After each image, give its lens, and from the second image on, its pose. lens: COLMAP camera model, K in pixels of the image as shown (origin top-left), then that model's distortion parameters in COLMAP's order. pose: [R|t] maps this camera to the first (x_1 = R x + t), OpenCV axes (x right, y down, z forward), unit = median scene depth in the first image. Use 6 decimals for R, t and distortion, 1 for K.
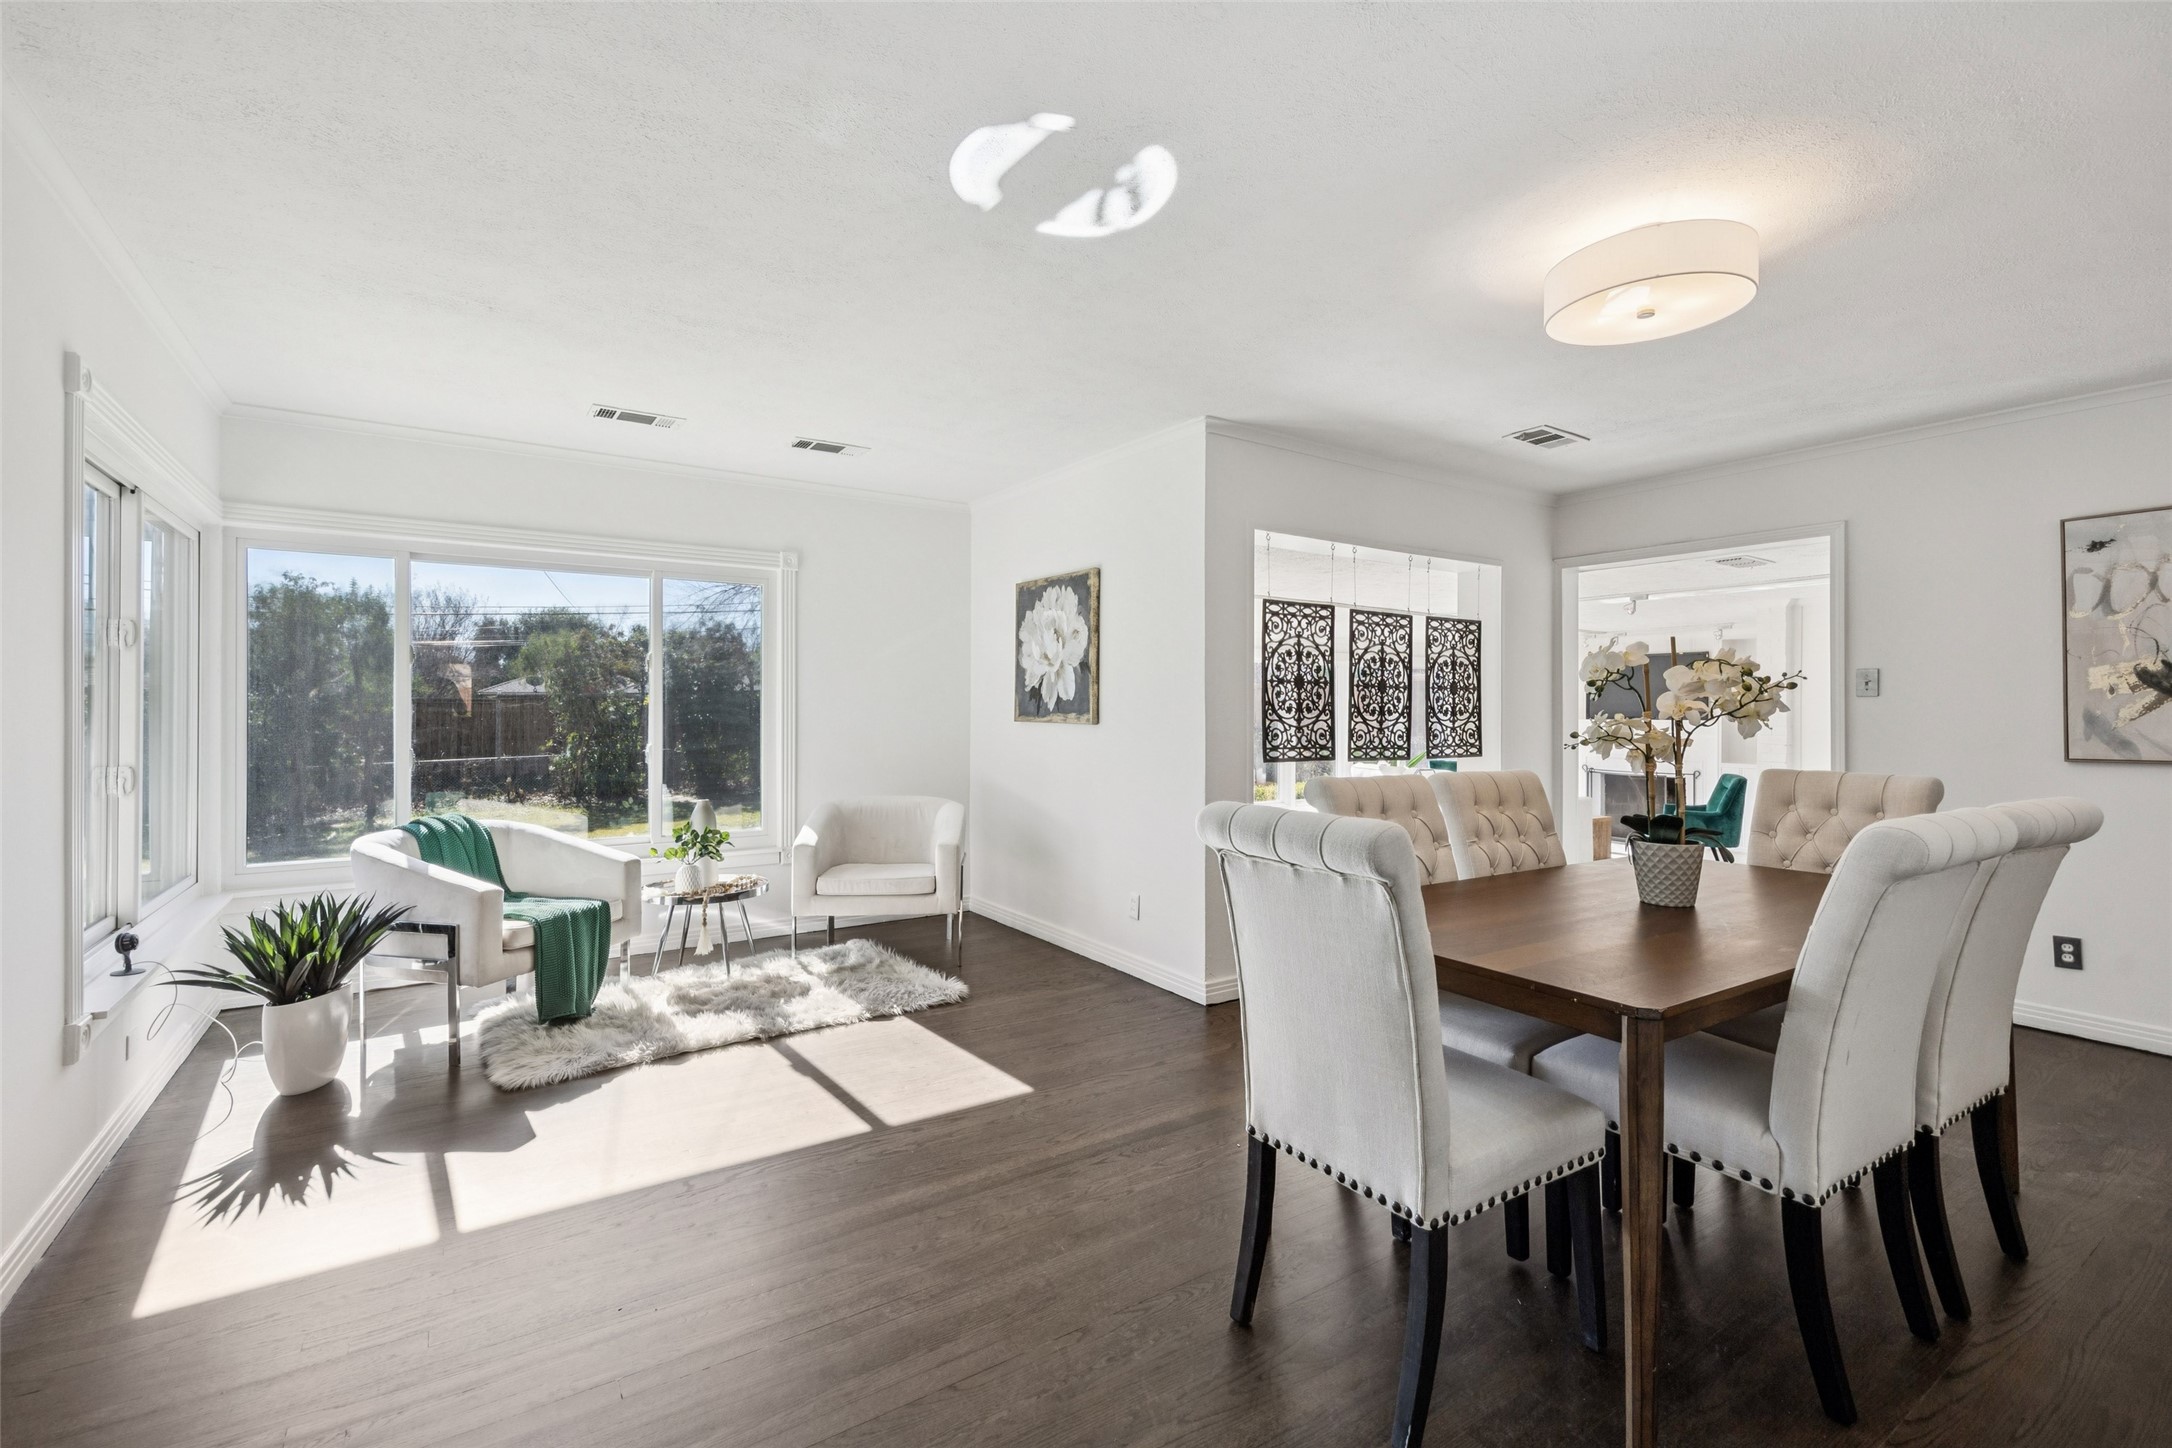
lens RADIAL K [[943.2, 0, 1067.4], [0, 943.2, 688.0], [0, 0, 1]] dist [0.017589, -0.000218]
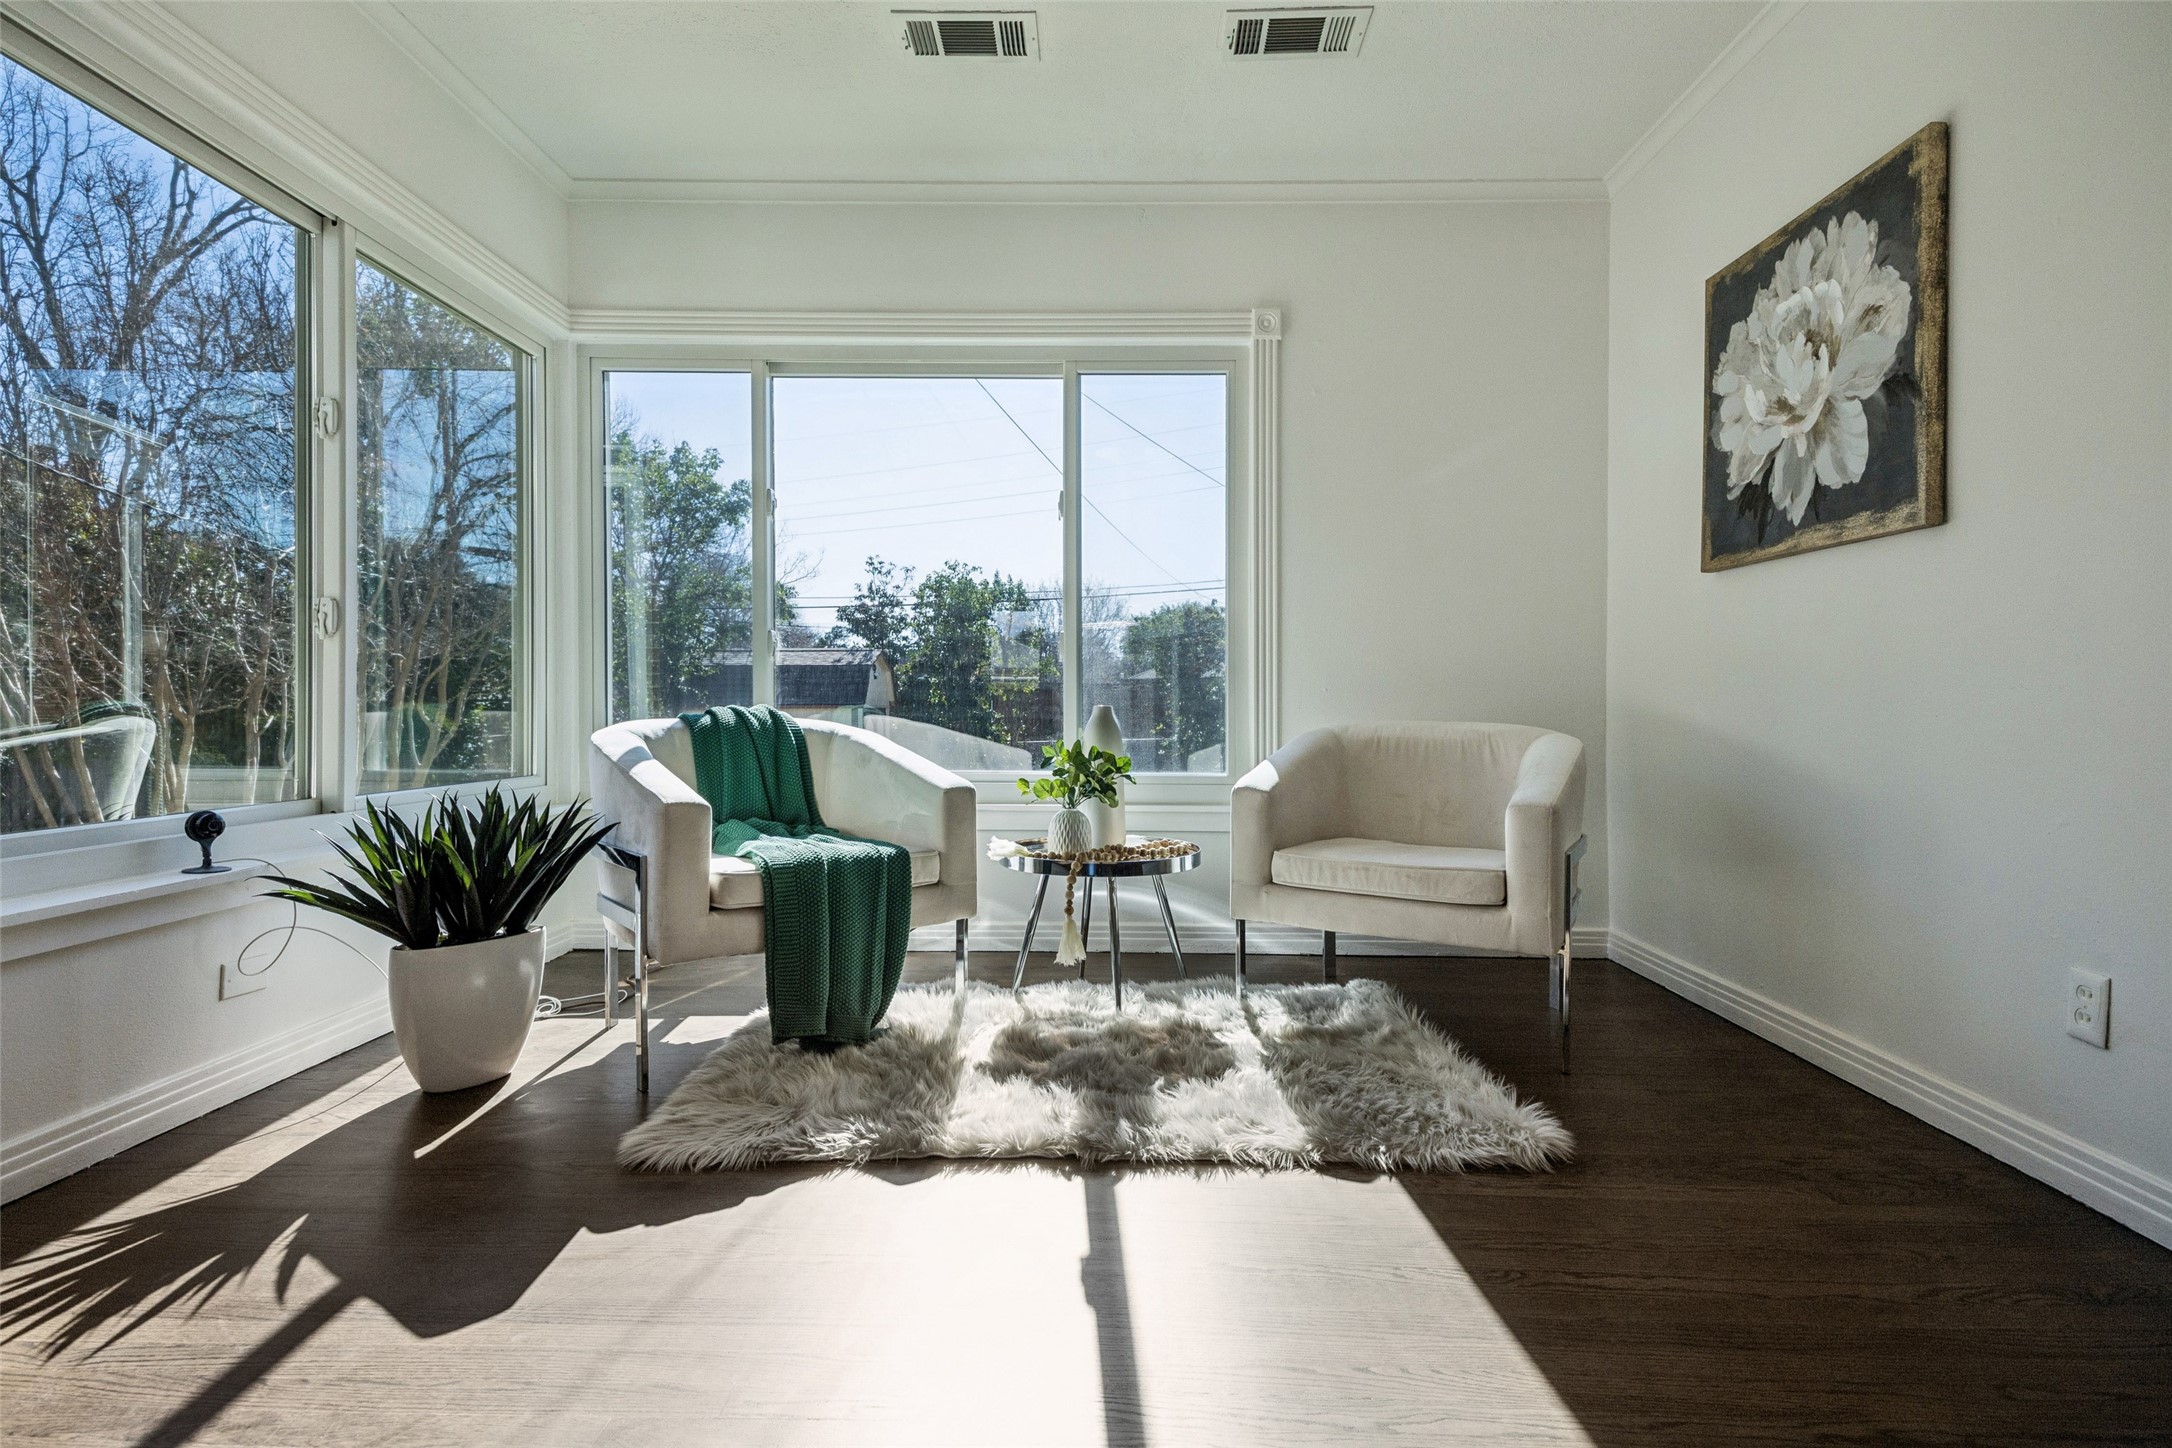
lens RADIAL K [[1093.7, 0, 1118.1], [0, 1093.7, 705.7], [0, 0, 1]] dist [0.049218, -0.018503]
pose [[0.851380, 0.016729, -0.524283, -0.022724], [-0.003417, 0.999647, 0.026348, 0.118698], [0.524538, -0.020641, 0.851137, 0.500006]]
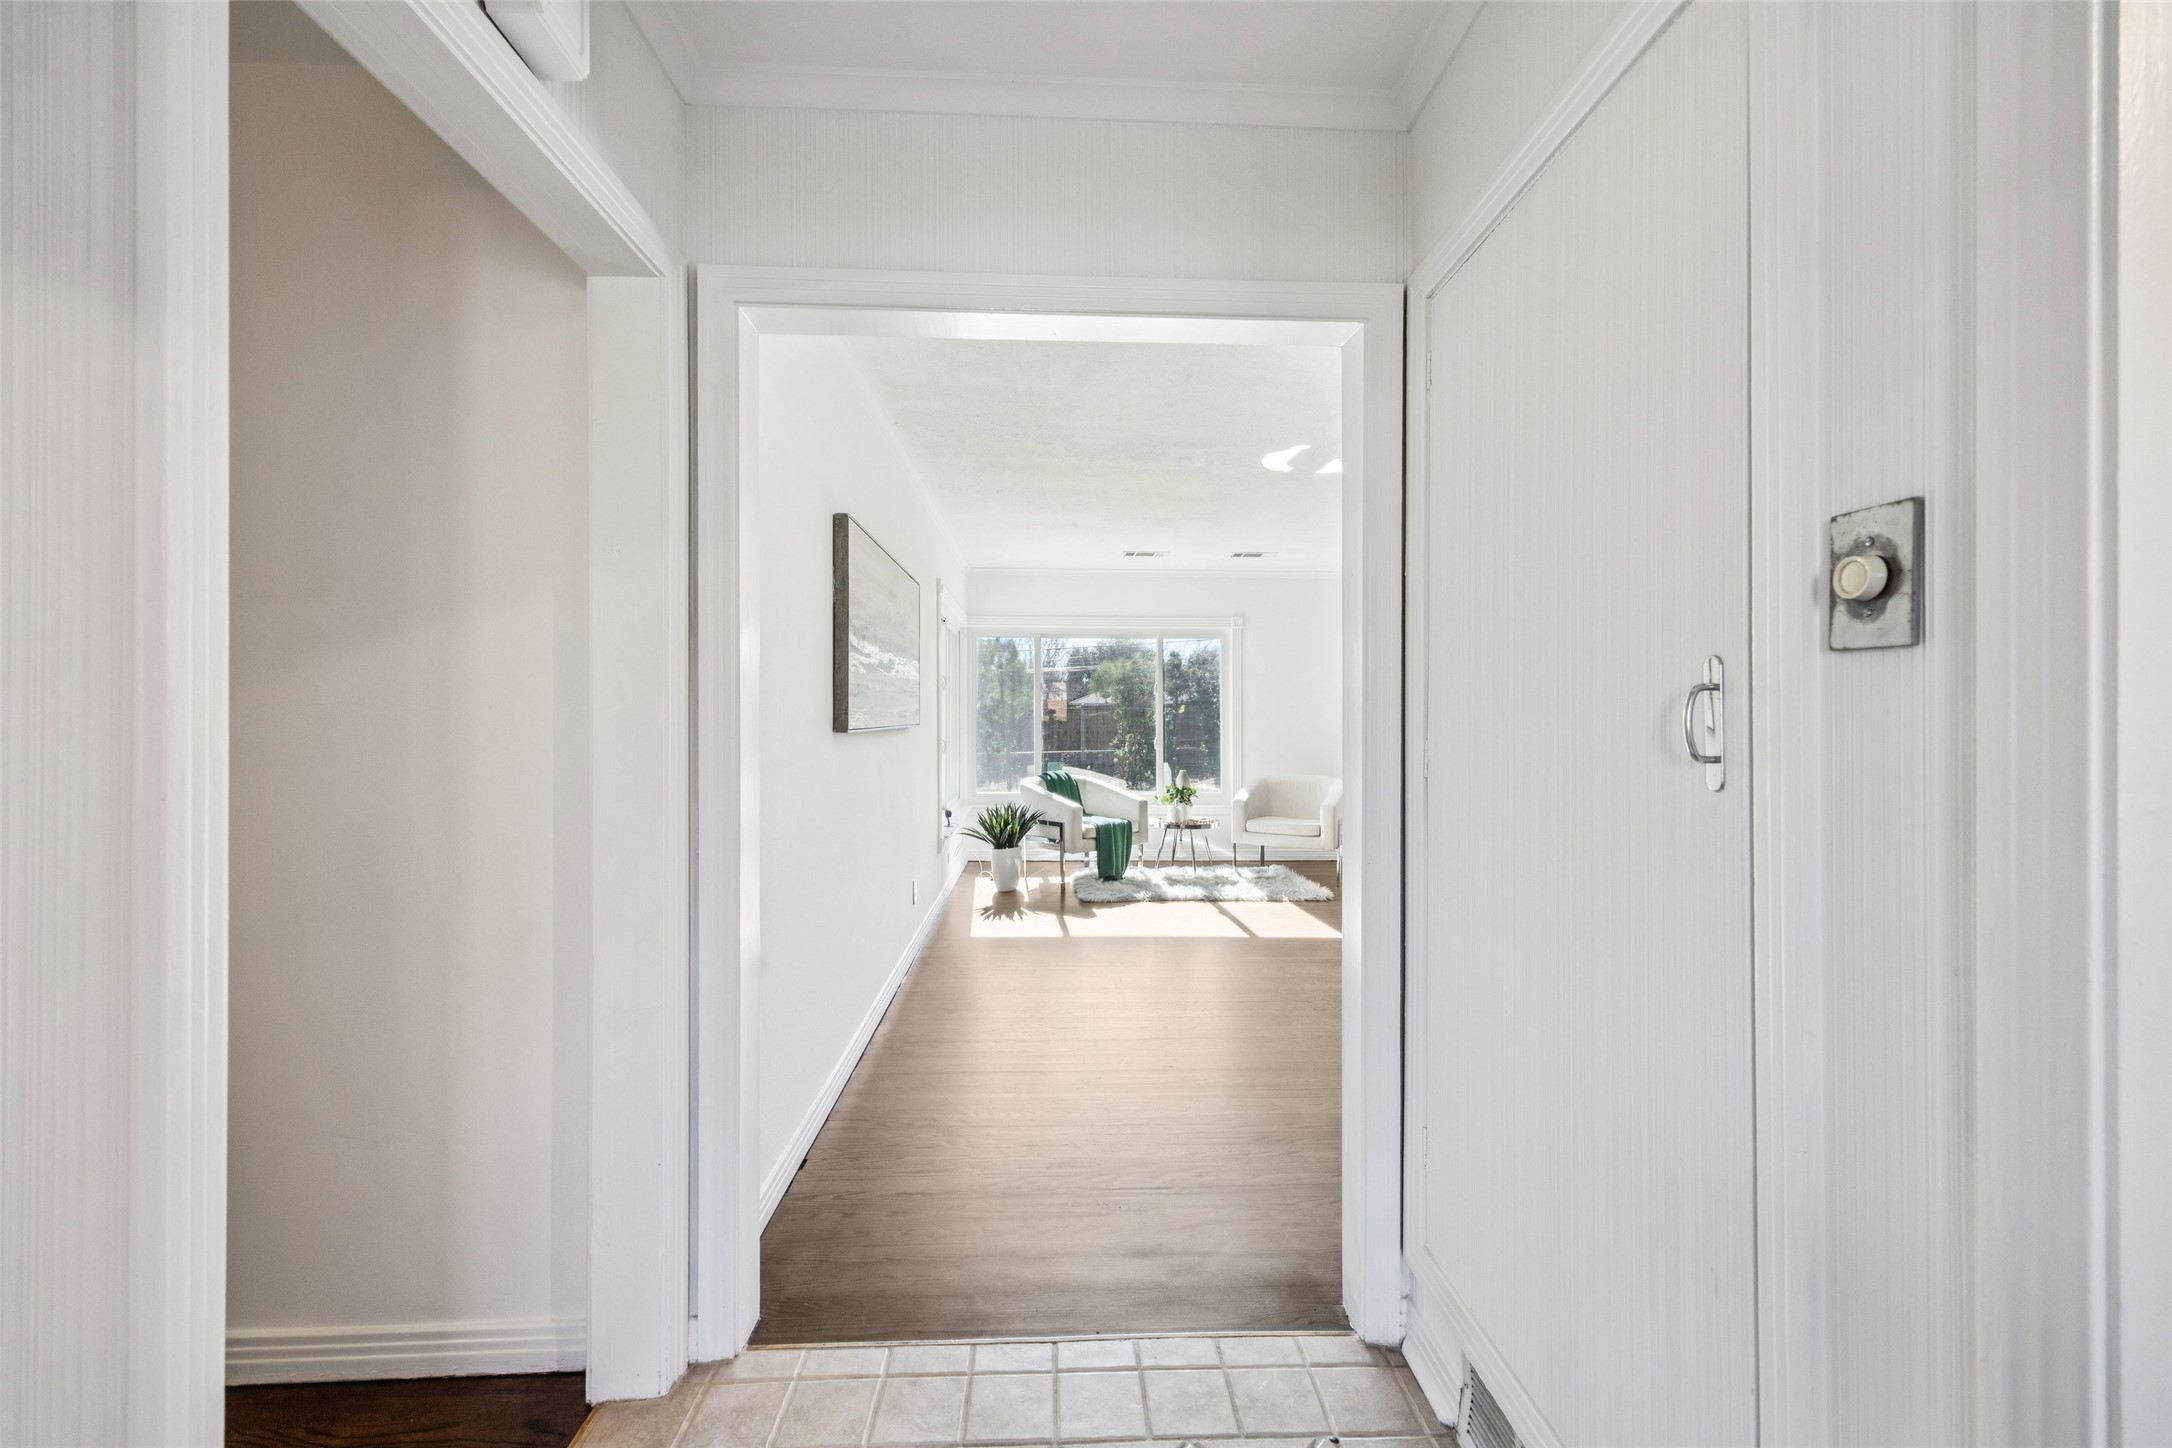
lens RADIAL K [[828.3, 0, 1068.1], [0, 828.3, 714.8], [0, 0, 1]] dist [0.000929, -0.000038]
pose [[0.848533, 0.004517, -0.529123, 0.263197], [0.005885, 0.999821, 0.017973, -0.011196], [0.529110, -0.018364, 0.848355, -0.428542]]
